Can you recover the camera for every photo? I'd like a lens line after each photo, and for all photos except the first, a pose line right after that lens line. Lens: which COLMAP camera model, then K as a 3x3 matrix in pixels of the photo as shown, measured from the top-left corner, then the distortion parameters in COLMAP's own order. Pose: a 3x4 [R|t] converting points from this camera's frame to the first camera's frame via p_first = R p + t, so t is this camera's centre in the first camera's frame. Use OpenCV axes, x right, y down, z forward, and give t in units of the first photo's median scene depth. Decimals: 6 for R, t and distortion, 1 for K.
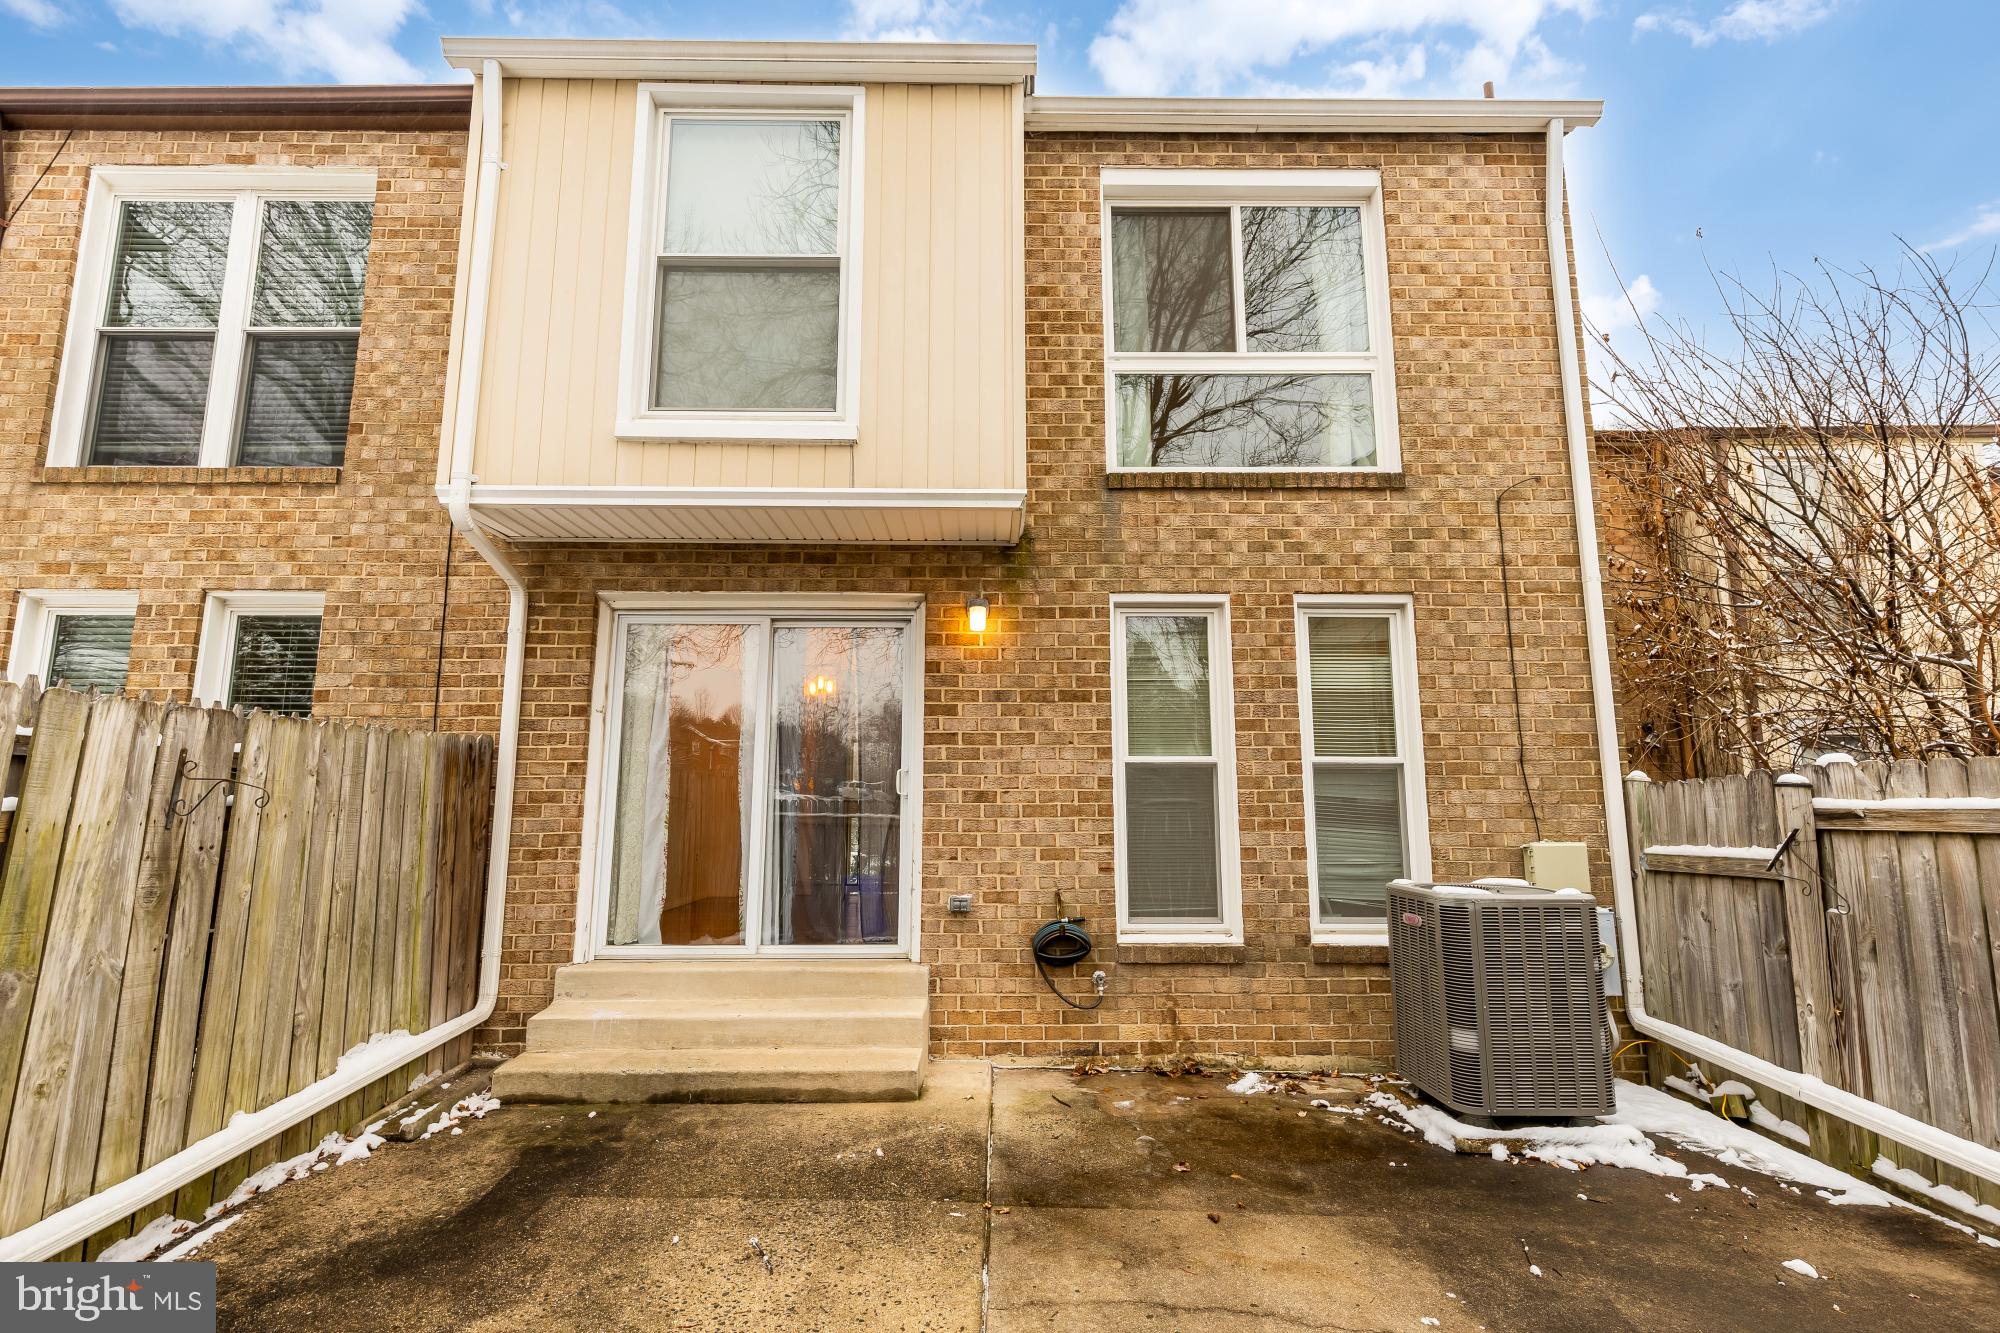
lens RADIAL K [[907.7, 0, 1004.8], [0, 907.7, 653.4], [0, 0, 1]] dist [0.001805, 0.000155]
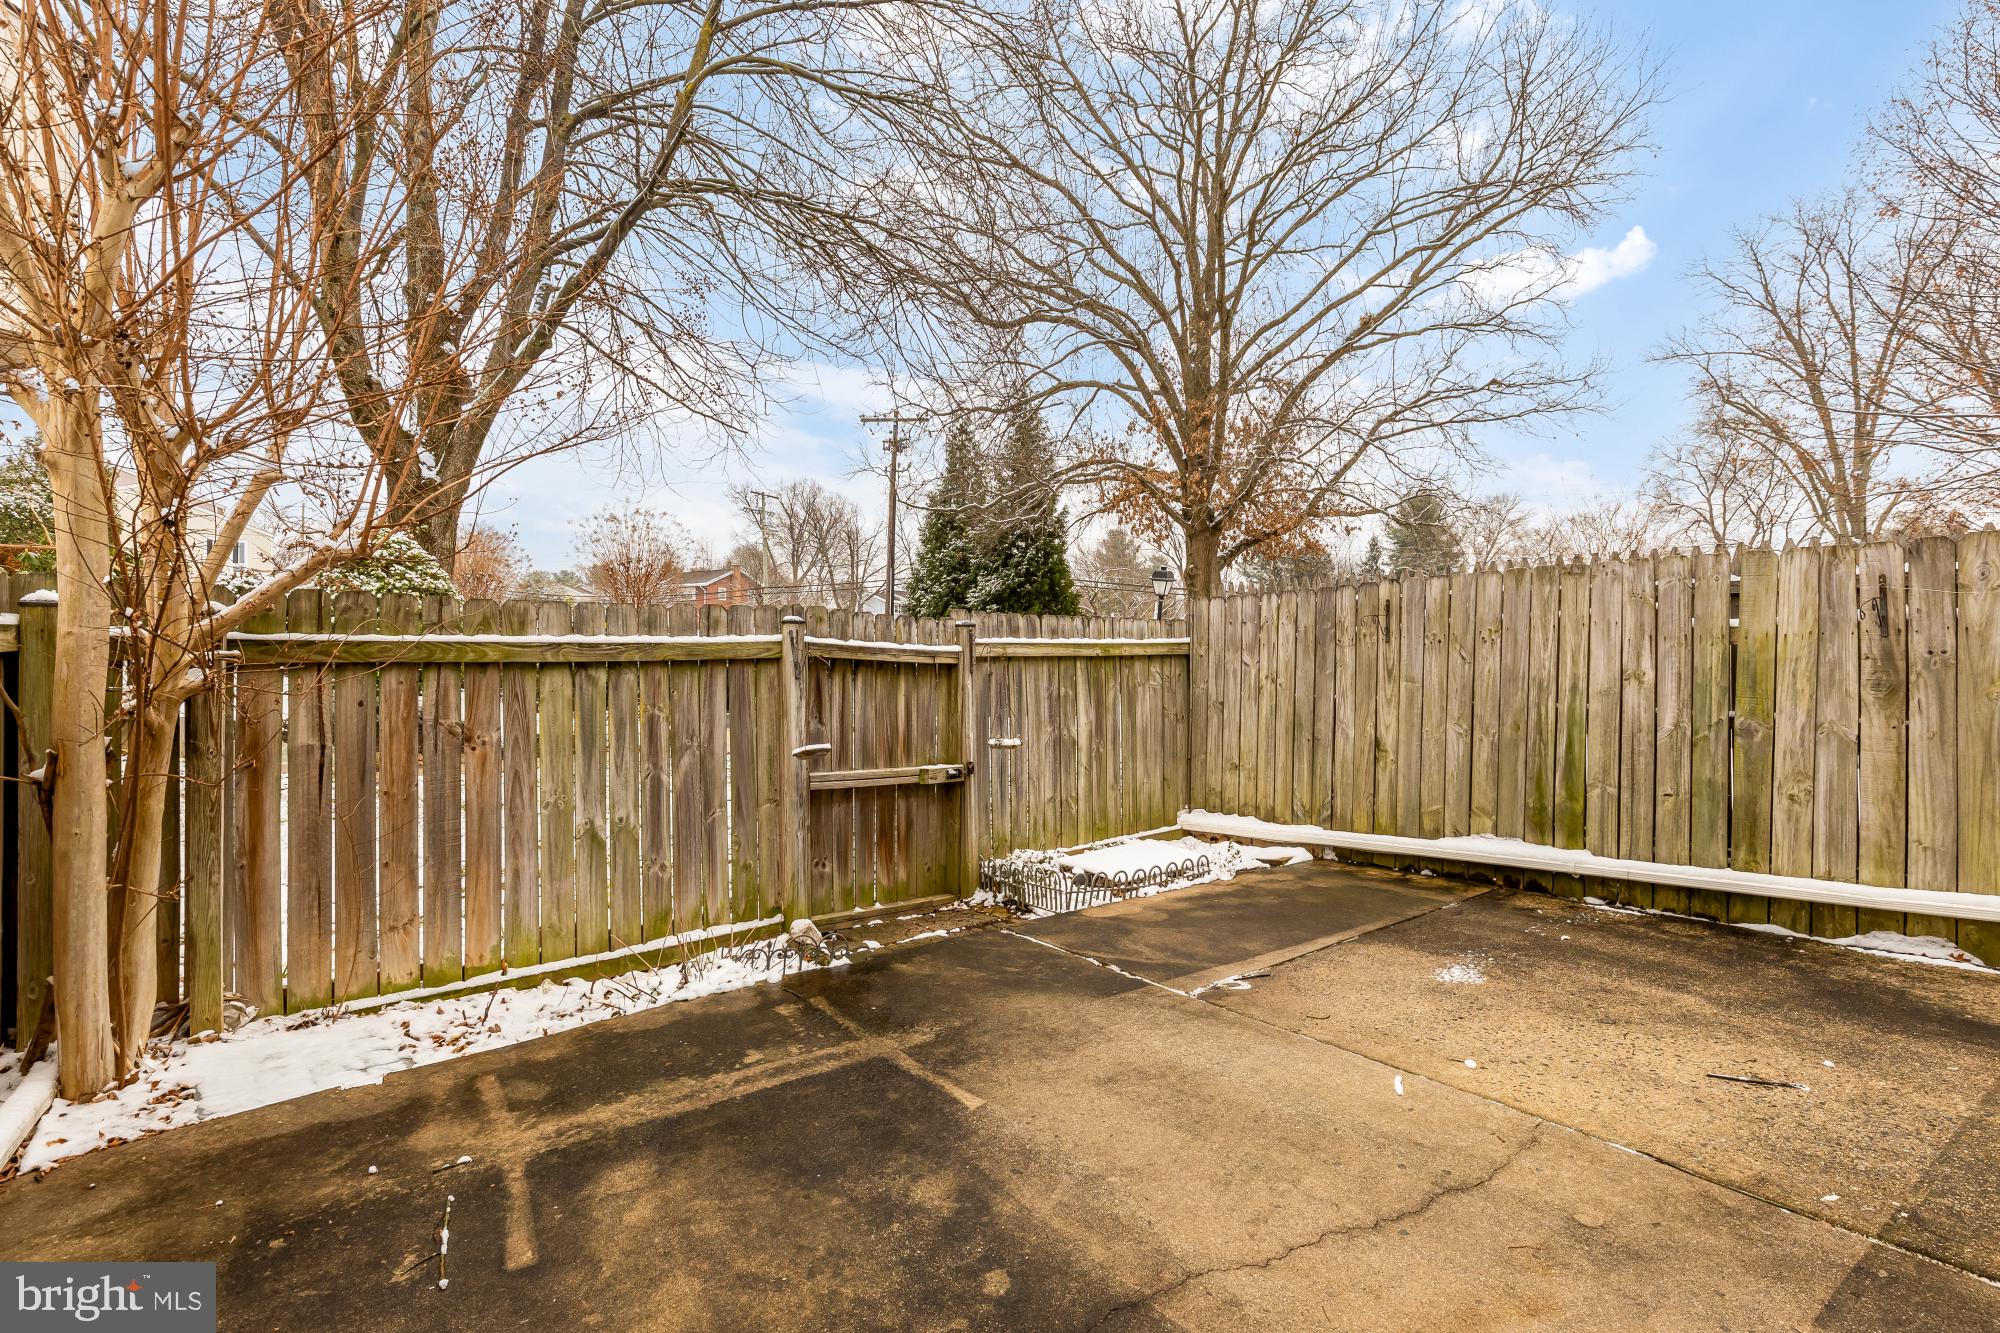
lens RADIAL K [[907.7, 0, 1004.8], [0, 907.7, 653.4], [0, 0, 1]] dist [0.001805, 0.000155]
pose [[-0.762931, 0.020290, -0.646161, 0.915092], [0.121761, 0.986129, -0.112801, 0.219905], [0.634910, -0.164737, -0.754819, 1.238544]]
